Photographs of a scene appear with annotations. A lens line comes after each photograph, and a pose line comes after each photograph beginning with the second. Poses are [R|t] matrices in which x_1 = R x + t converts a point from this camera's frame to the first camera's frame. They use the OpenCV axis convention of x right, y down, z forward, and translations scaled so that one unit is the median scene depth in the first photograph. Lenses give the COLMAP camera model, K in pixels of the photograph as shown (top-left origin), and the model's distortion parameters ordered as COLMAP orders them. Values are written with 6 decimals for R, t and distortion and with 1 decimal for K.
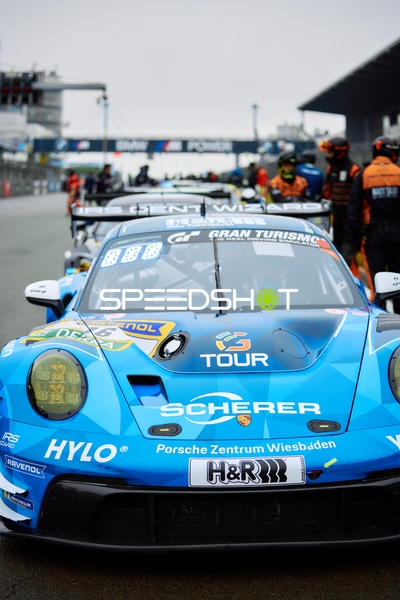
lens RADIAL K [[1200.0, 0, 199.6], [0, 1200.0, 298.5], [0, 0, 1]] dist [-0.152789, 0.000000]
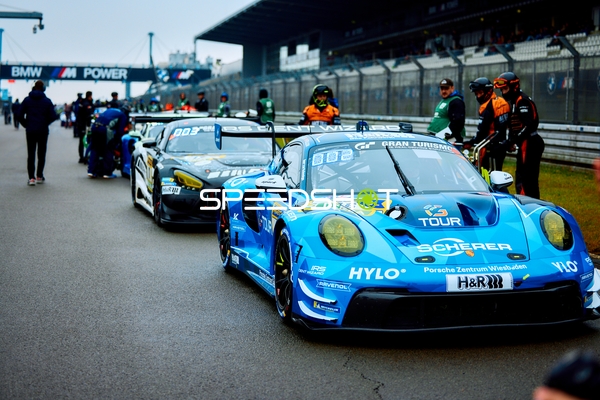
lens RADIAL K [[1200.0, 0, 300.4], [0, 1200.0, 201.1], [0, 0, 1]] dist [-0.152789, 0.000000]
pose [[0.985043, -0.000261, 0.172308, -0.435492], [0.003961, 0.999769, -0.021131, 0.058805], [-0.172263, 0.021498, 0.984816, -0.524679]]
